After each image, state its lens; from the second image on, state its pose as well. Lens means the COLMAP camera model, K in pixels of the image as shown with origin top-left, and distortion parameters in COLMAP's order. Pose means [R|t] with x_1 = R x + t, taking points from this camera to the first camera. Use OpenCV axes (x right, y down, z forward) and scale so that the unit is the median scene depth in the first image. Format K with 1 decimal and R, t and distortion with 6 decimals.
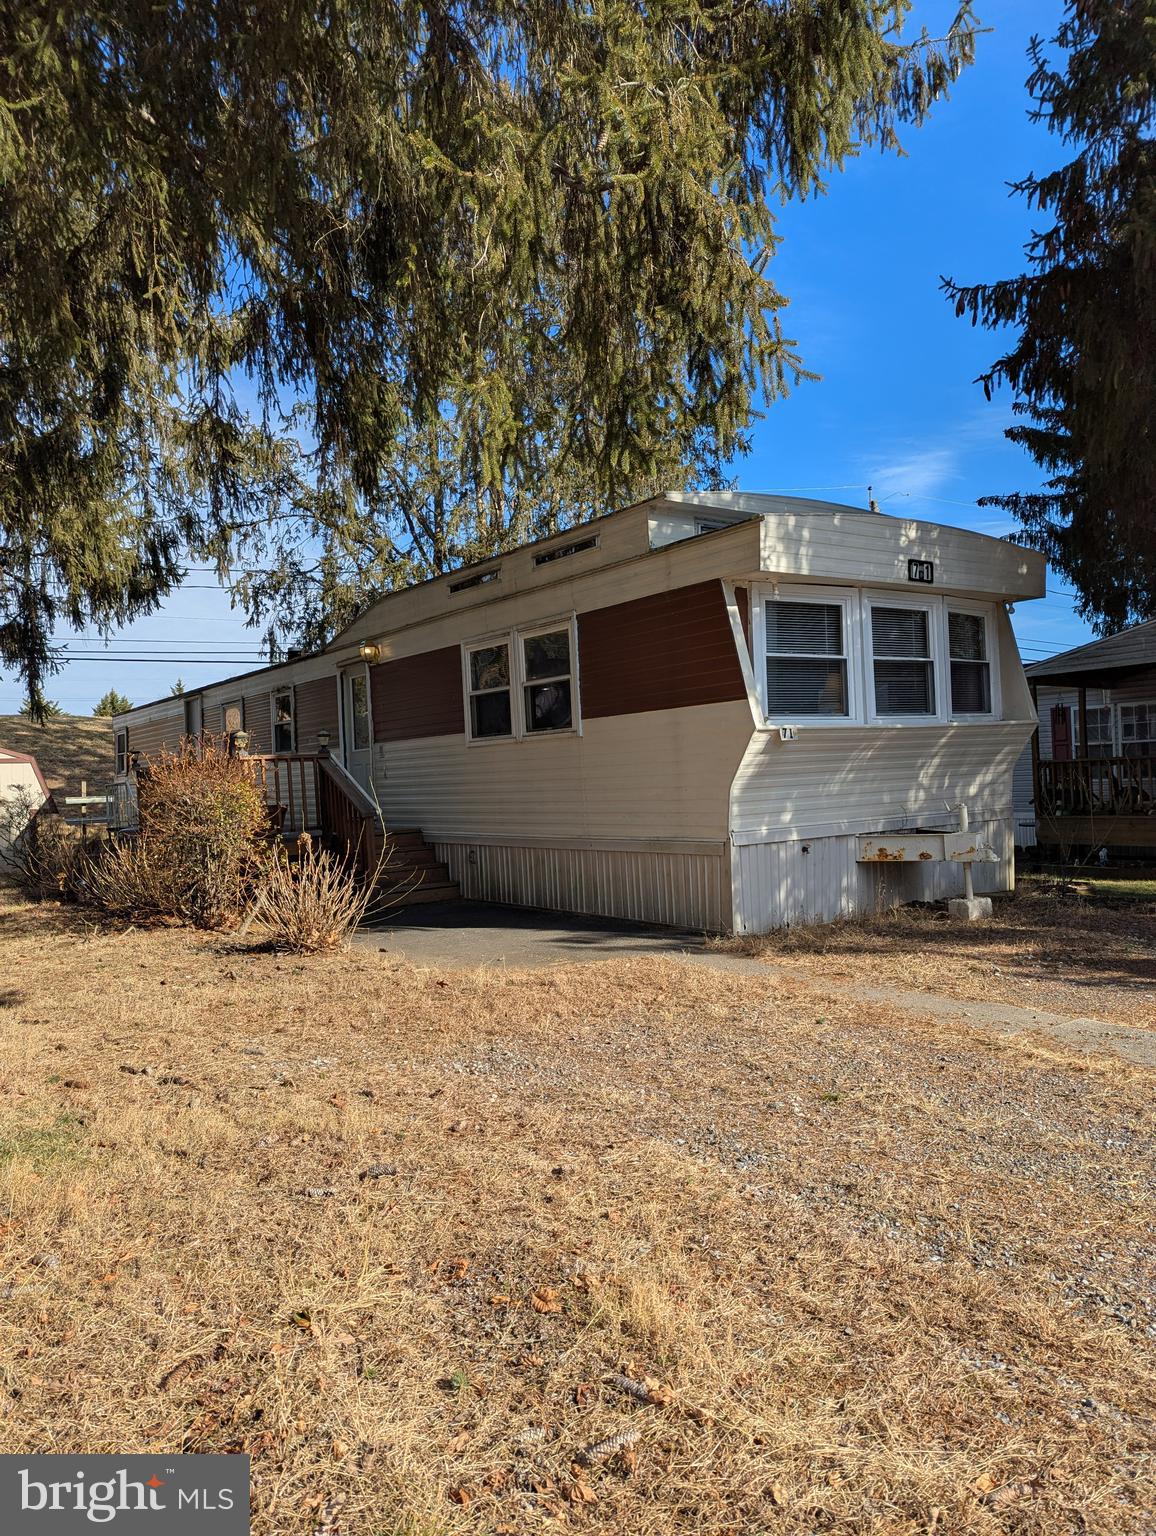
lens RADIAL K [[1076.9, 0, 581.1], [0, 1076.9, 778.7], [0, 0, 1]] dist [0.065002, -0.049845]
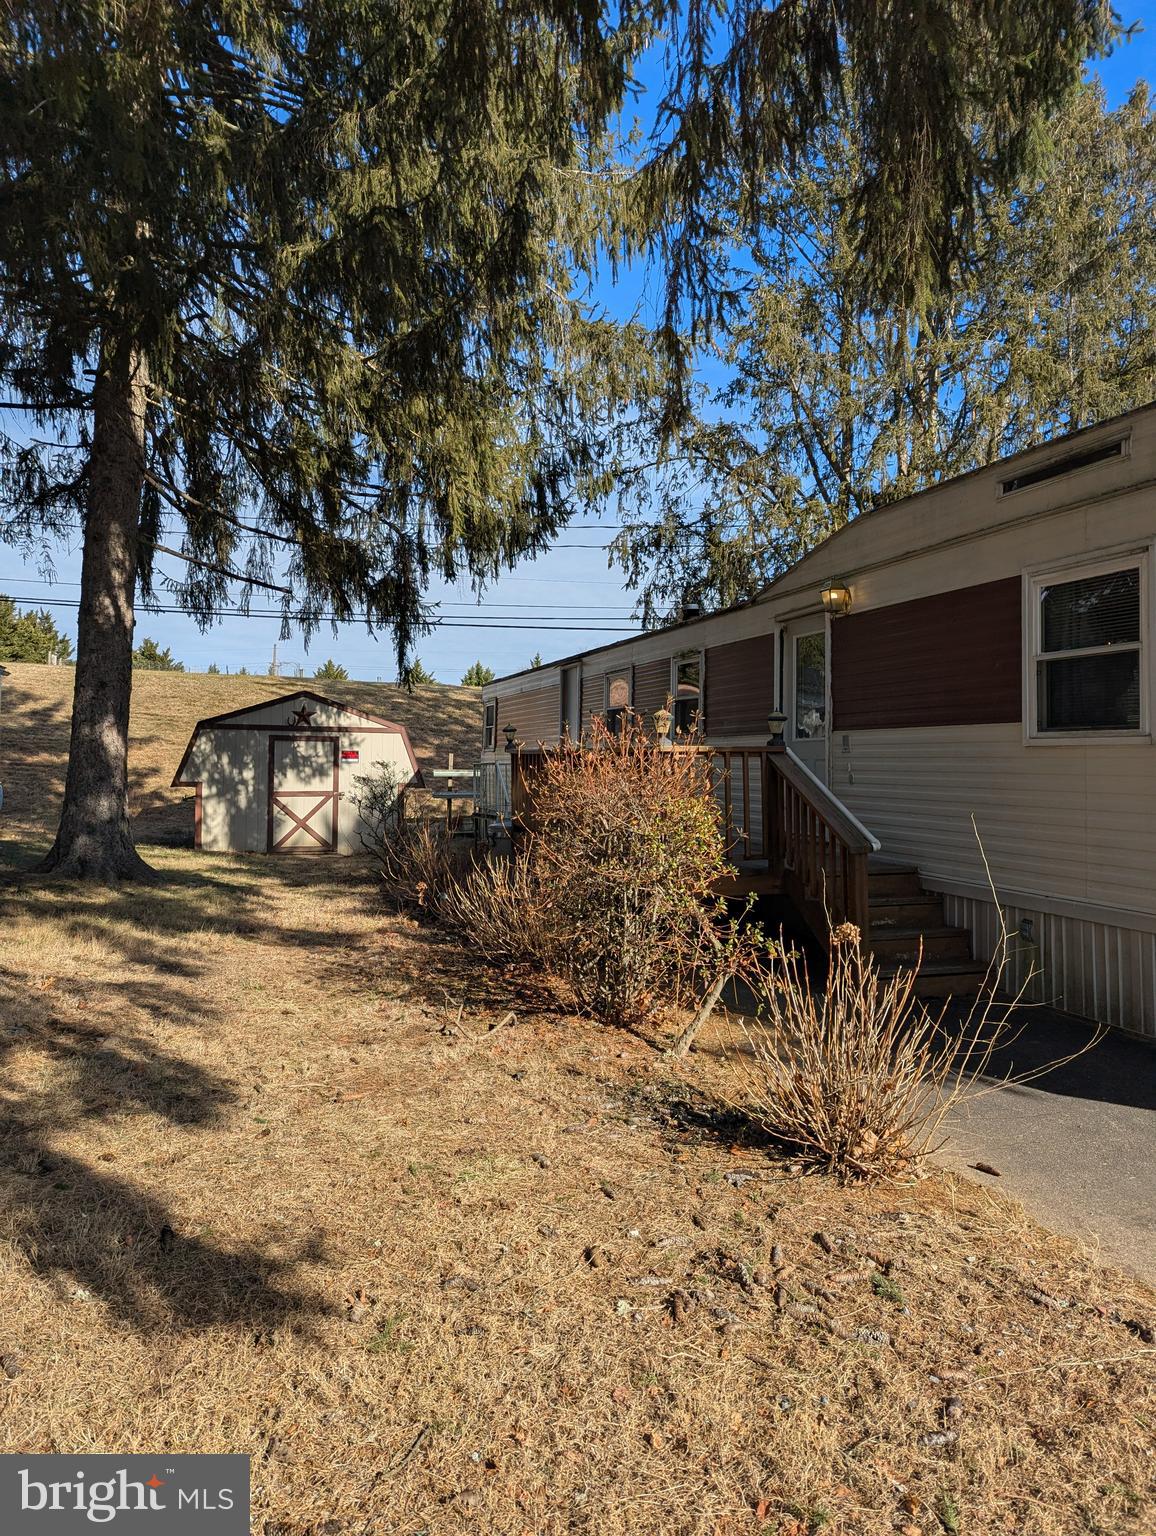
lens RADIAL K [[1076.9, 0, 580.9], [0, 1076.9, 763.4], [0, 0, 1]] dist [0.065002, -0.049845]
pose [[0.951944, 0.043559, -0.303159, -0.101036], [-0.041086, 0.999050, 0.014537, -0.011618], [0.303504, -0.001383, 0.952829, 0.219776]]
